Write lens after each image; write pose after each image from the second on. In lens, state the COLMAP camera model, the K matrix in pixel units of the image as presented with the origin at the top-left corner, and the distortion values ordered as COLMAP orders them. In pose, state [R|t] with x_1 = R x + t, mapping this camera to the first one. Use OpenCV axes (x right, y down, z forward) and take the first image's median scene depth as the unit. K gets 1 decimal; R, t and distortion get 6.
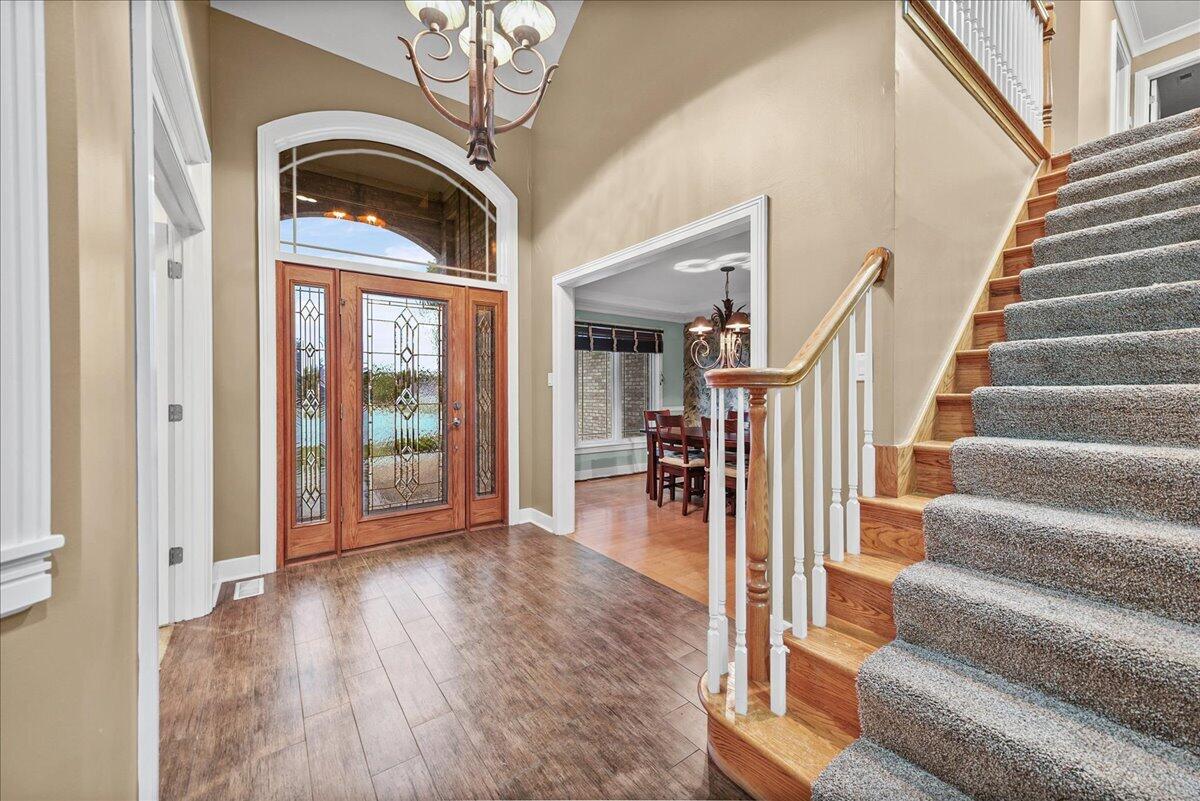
lens RADIAL K [[455.1, 0, 600.0], [0, 455.1, 391.6], [0, 0, 1]] dist [0.005687, 0.000126]
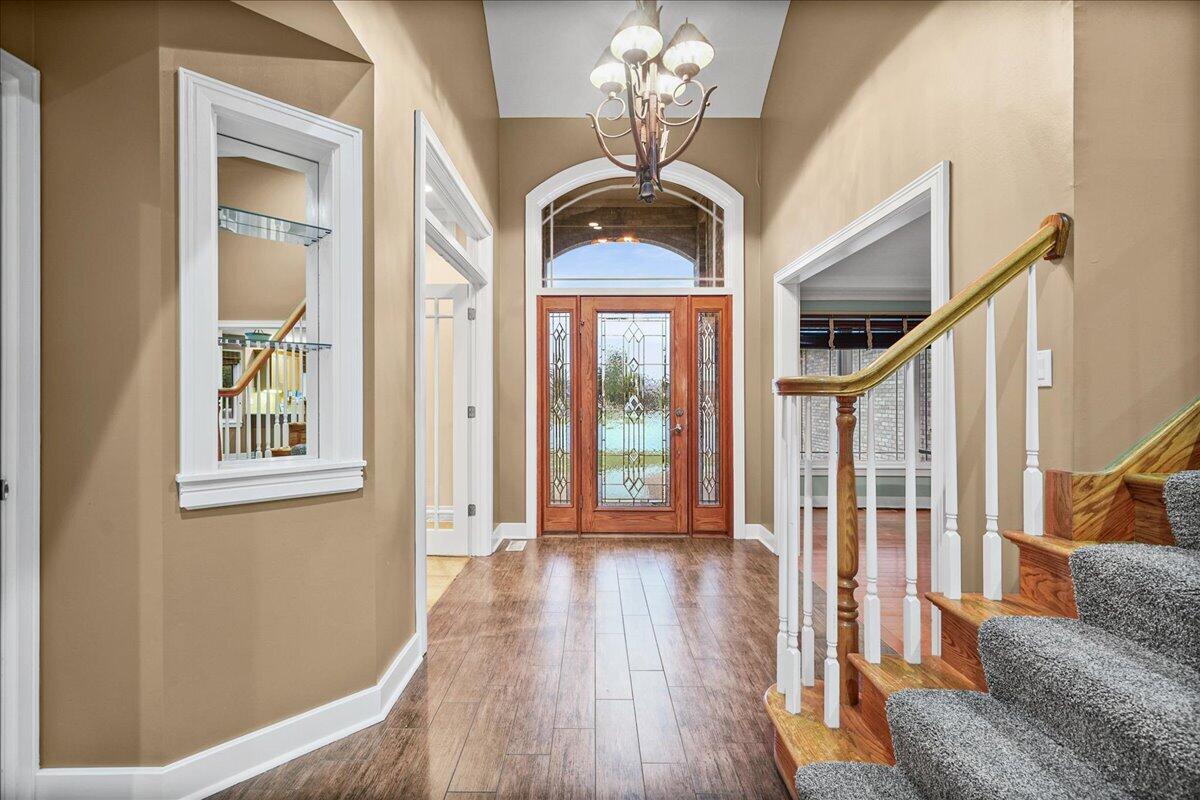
lens RADIAL K [[536.5, 0, 596.2], [0, 536.5, 396.5], [0, 0, 1]] dist [0.000001, -0.000381]
pose [[0.805196, 0.002472, -0.593003, 0.269133], [-0.005577, 0.999979, -0.003403, 0.000328], [0.592982, 0.006047, 0.805193, -0.094335]]
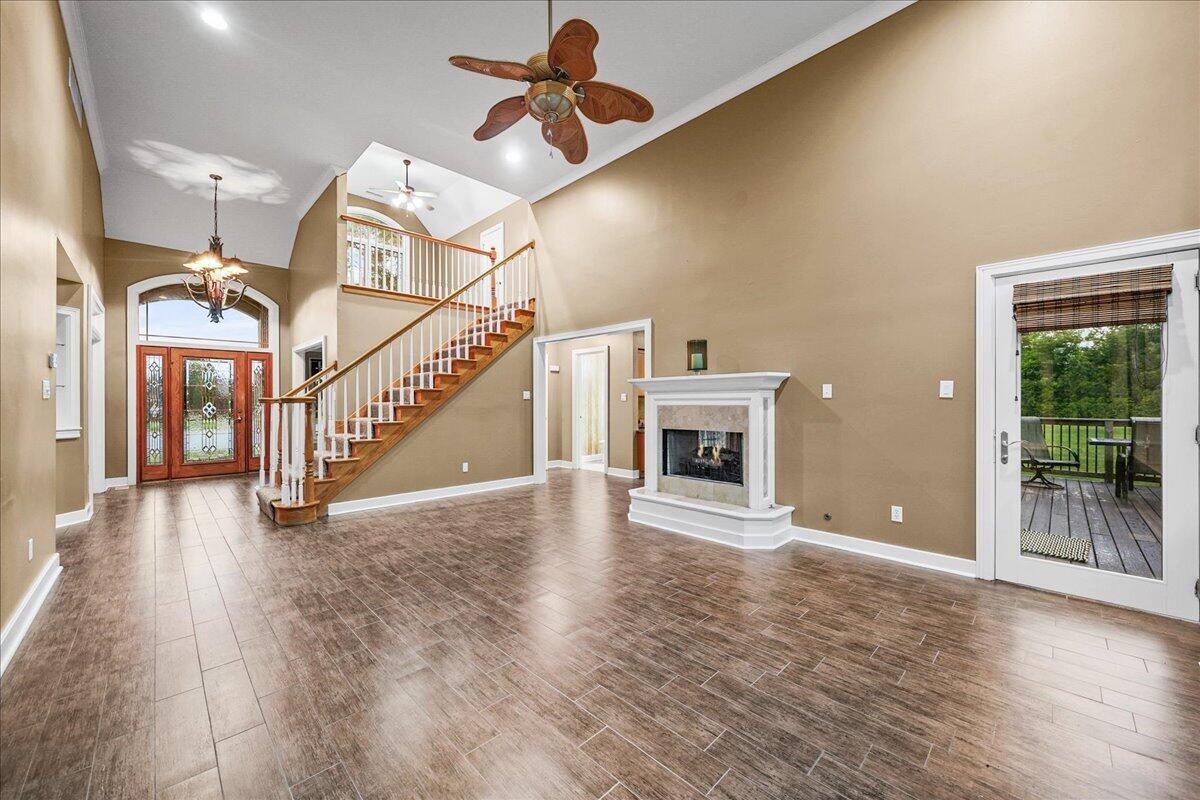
lens RADIAL K [[455.1, 0, 589.3], [0, 455.1, 401.1], [0, 0, 1]] dist [0.005687, 0.000126]
pose [[0.992249, 0.000262, 0.124262, 1.027780], [0.000200, 0.999993, -0.003703, -0.004099], [-0.124262, 0.003699, 0.992243, -1.269796]]
